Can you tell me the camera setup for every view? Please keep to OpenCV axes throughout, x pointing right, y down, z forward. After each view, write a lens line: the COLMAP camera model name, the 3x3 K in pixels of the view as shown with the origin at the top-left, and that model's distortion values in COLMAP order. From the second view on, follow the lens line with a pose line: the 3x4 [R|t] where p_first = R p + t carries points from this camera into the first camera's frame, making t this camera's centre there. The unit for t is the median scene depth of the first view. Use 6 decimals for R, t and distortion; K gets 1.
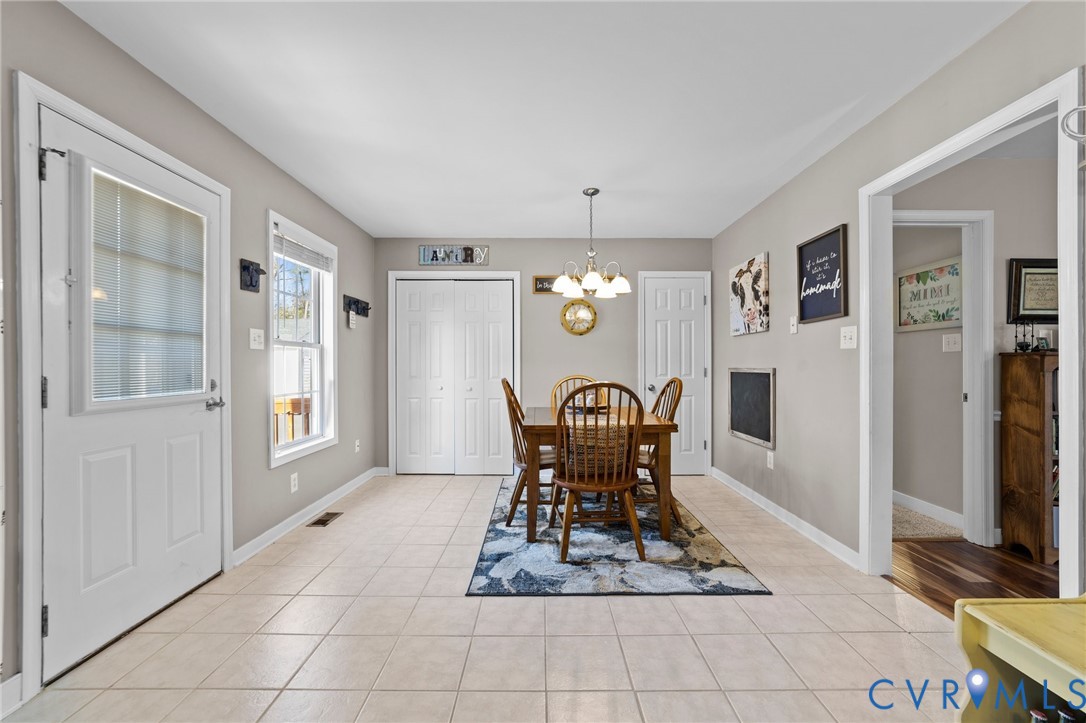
lens RADIAL K [[419.2, 0, 543.9], [0, 419.2, 365.7], [0, 0, 1]] dist [-0.016740, 0.009342]
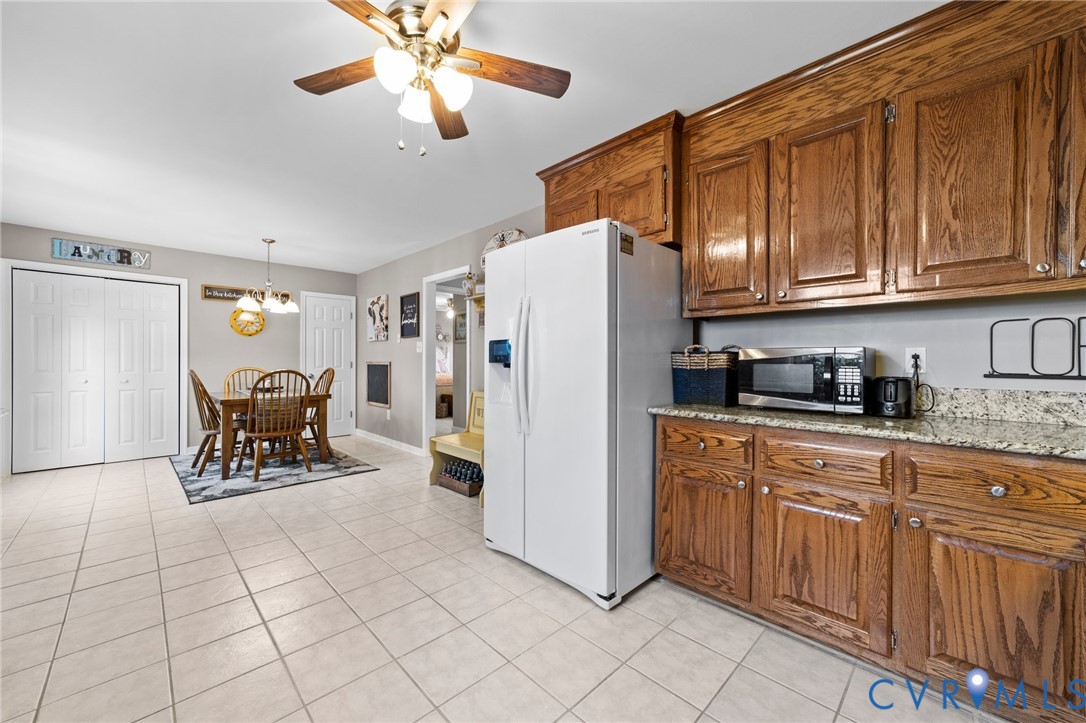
lens RADIAL K [[419.2, 0, 545.4], [0, 419.2, 362.5], [0, 0, 1]] dist [-0.016740, 0.009342]
pose [[0.709214, -0.000058, 0.704993, -0.239658], [-0.003520, 0.999987, 0.003623, -0.000454], [-0.704984, -0.005051, 0.709205, -0.752078]]
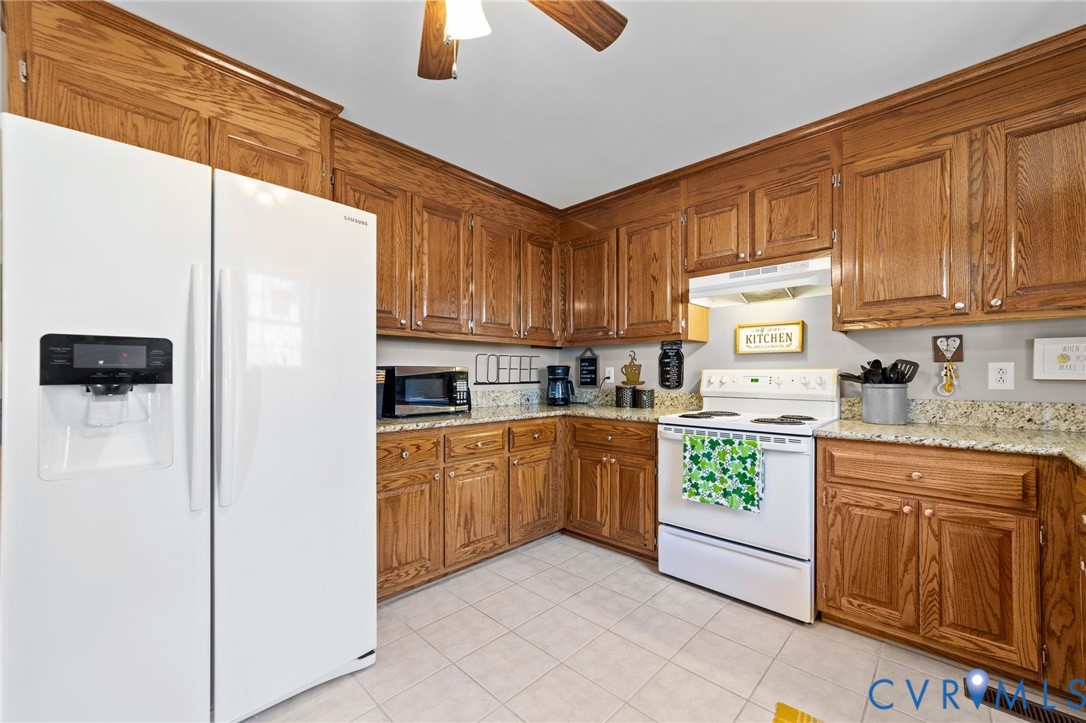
lens RADIAL K [[419.2, 0, 561.8], [0, 419.2, 375.1], [0, 0, 1]] dist [-0.016740, 0.009342]
pose [[-0.729953, 0.000334, 0.683498, -0.285366], [0.001650, 0.999998, 0.001274, -0.005307], [-0.683496, 0.002057, -0.729952, -0.141114]]
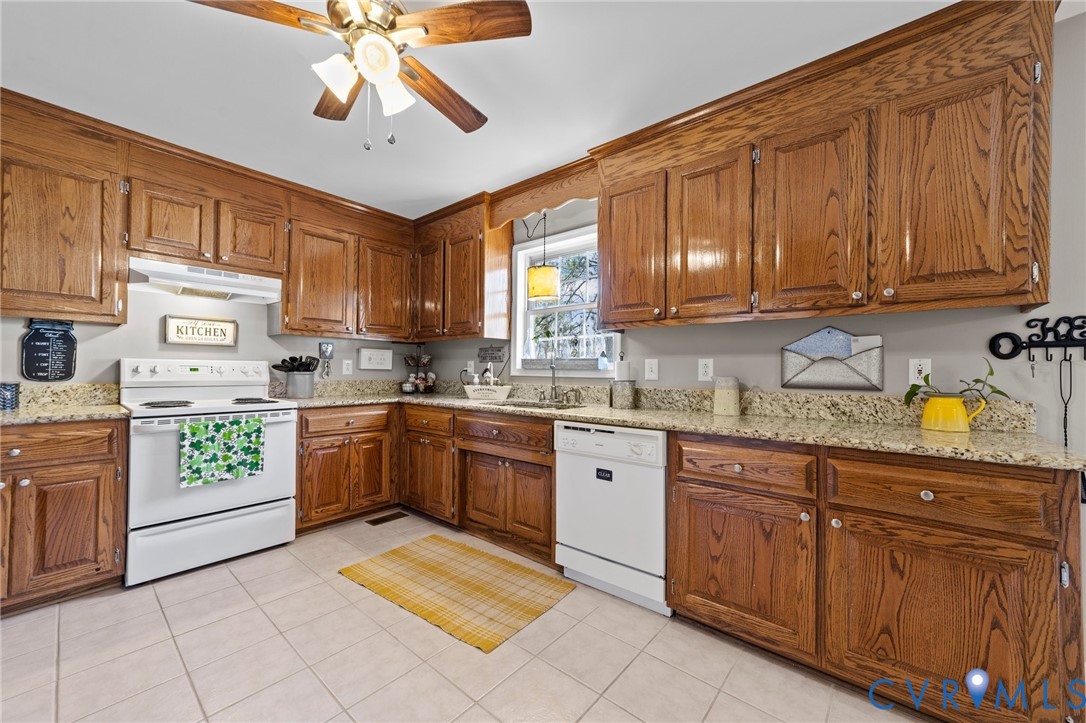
lens RADIAL K [[419.2, 0, 545.2], [0, 419.2, 365.6], [0, 0, 1]] dist [-0.016740, 0.009342]
pose [[-0.647004, -0.013177, -0.762373, 0.220782], [-0.010332, 0.999910, -0.008514, -0.001789], [0.762416, 0.002368, -0.647082, 0.141382]]
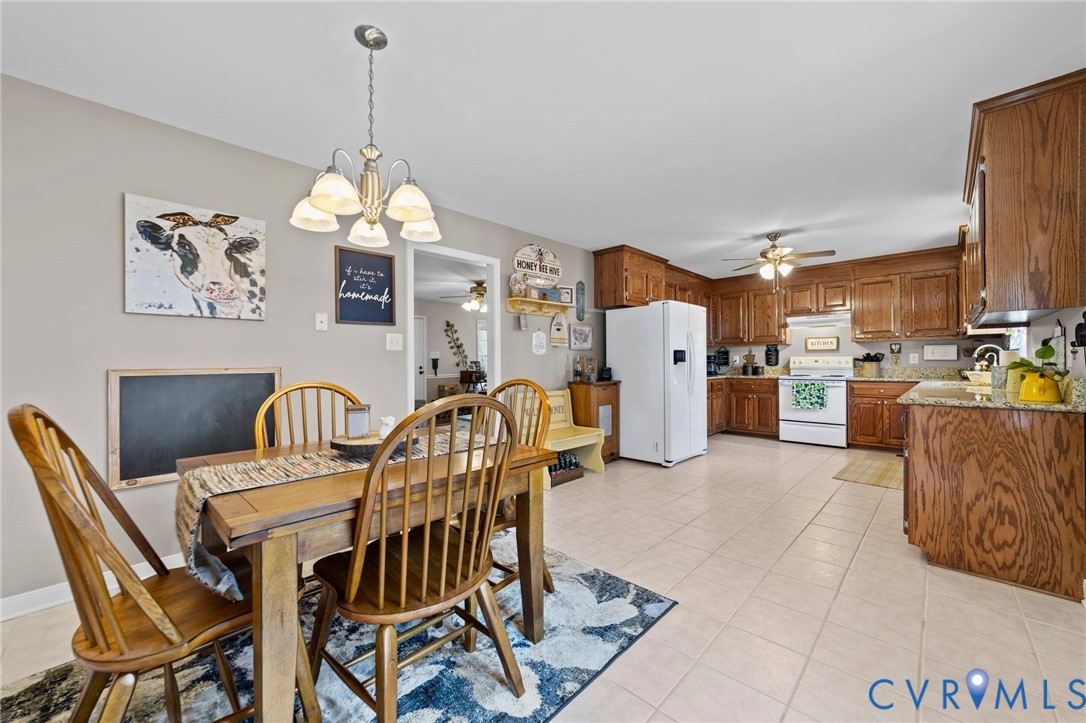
lens RADIAL K [[419.2, 0, 547.9], [0, 419.2, 362.1], [0, 0, 1]] dist [-0.016740, 0.009342]
pose [[-0.722519, 0.005857, 0.691326, -0.444258], [0.008288, 0.999966, 0.000191, -0.000404], [-0.691301, 0.005868, -0.722543, 1.325256]]
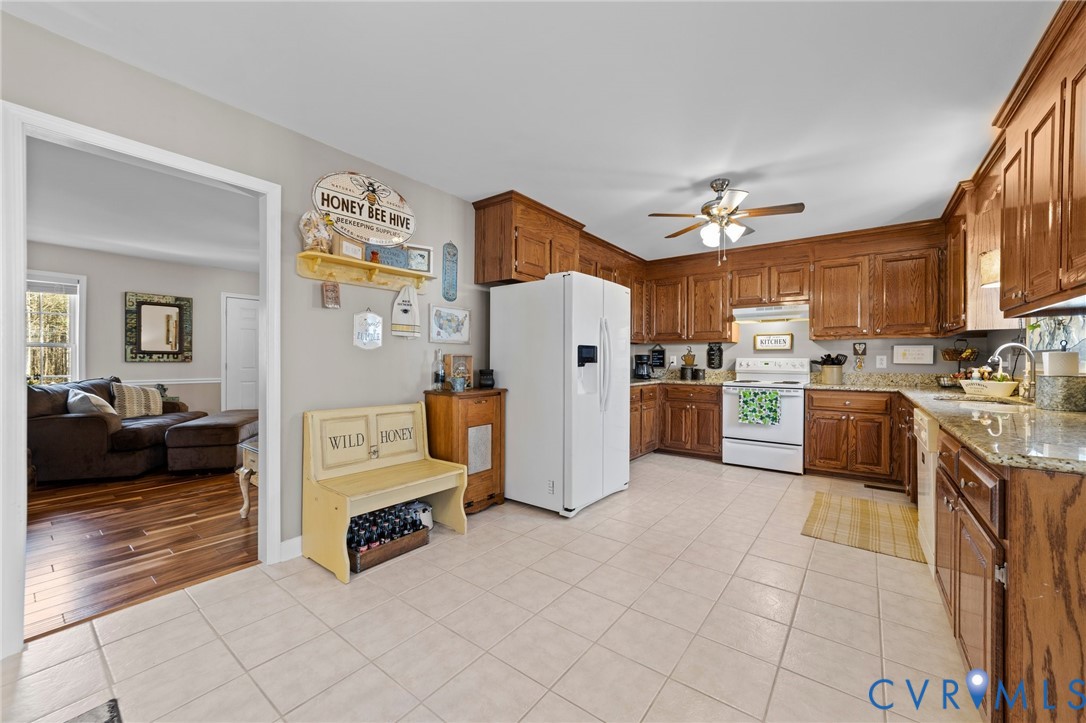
lens RADIAL K [[419.2, 0, 550.0], [0, 419.2, 362.3], [0, 0, 1]] dist [-0.016740, 0.009342]
pose [[-0.799612, -0.005558, 0.600491, -0.289609], [-0.003927, 0.999984, 0.004027, -0.001708], [-0.600504, 0.000862, -0.799622, 0.782068]]
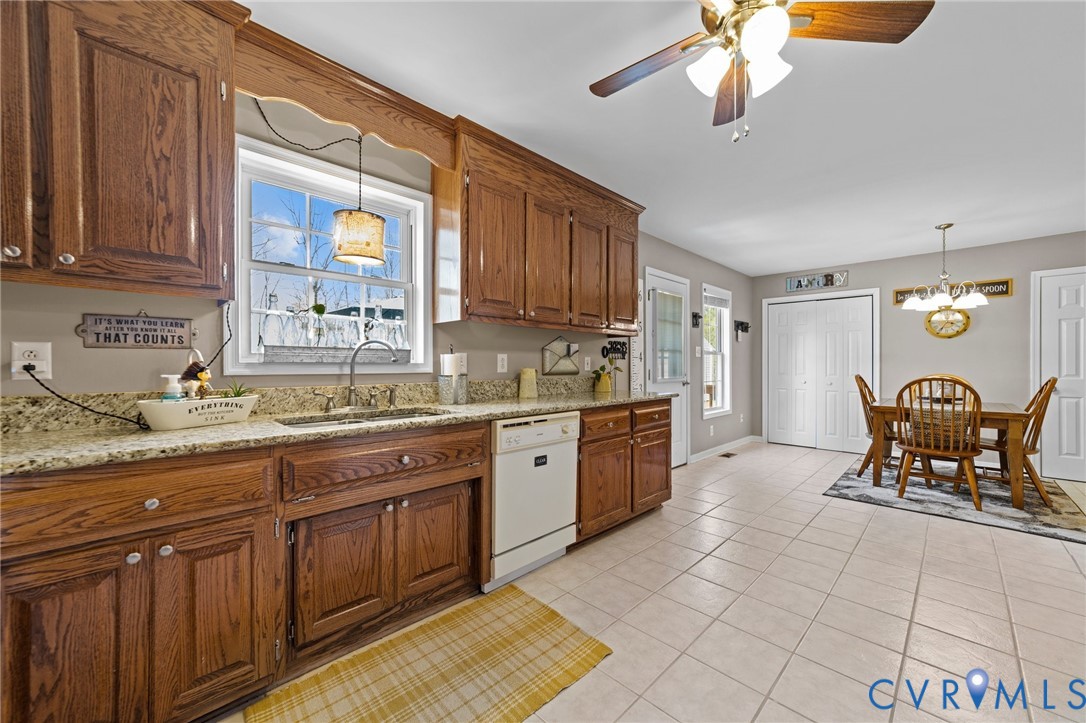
lens RADIAL K [[419.2, 0, 542.8], [0, 419.2, 365.9], [0, 0, 1]] dist [-0.016740, 0.009342]
pose [[0.703568, 0.003046, -0.710621, 0.162109], [-0.002237, 0.999995, 0.002072, 0.000489], [0.710624, 0.000132, 0.703572, -0.763533]]
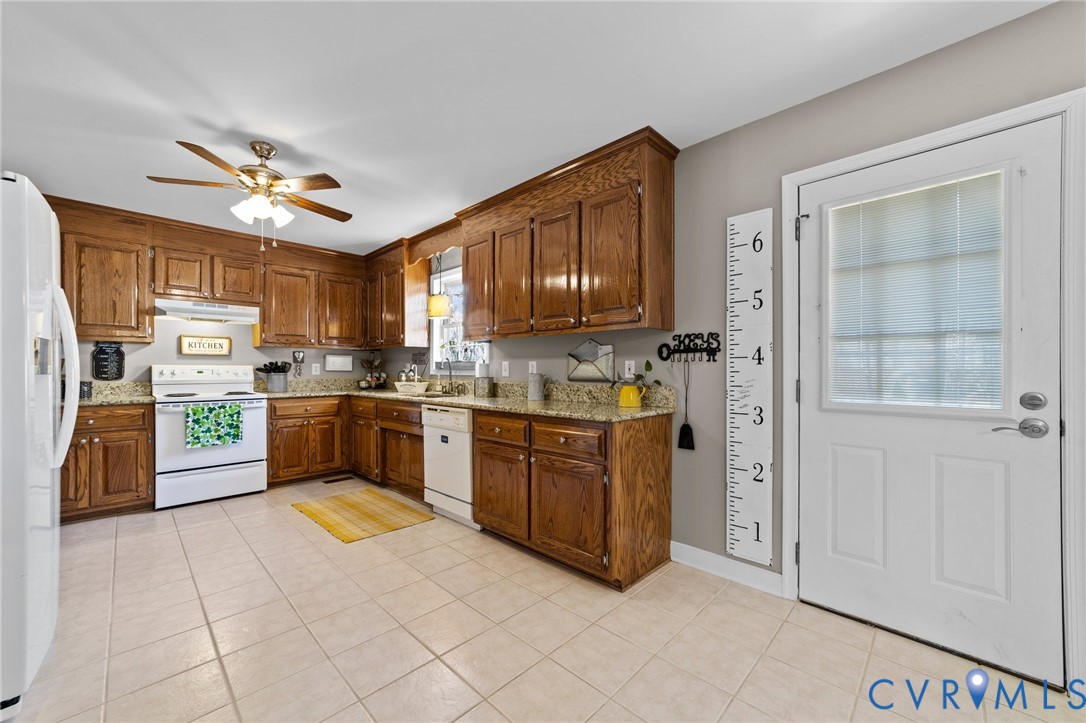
lens RADIAL K [[419.2, 0, 539.8], [0, 419.2, 370.3], [0, 0, 1]] dist [-0.016740, 0.009342]
pose [[-0.704720, 0.001777, -0.709483, 0.201150], [-0.000881, 0.999994, 0.003380, -0.003990], [0.709485, 0.003007, -0.704714, 0.676755]]
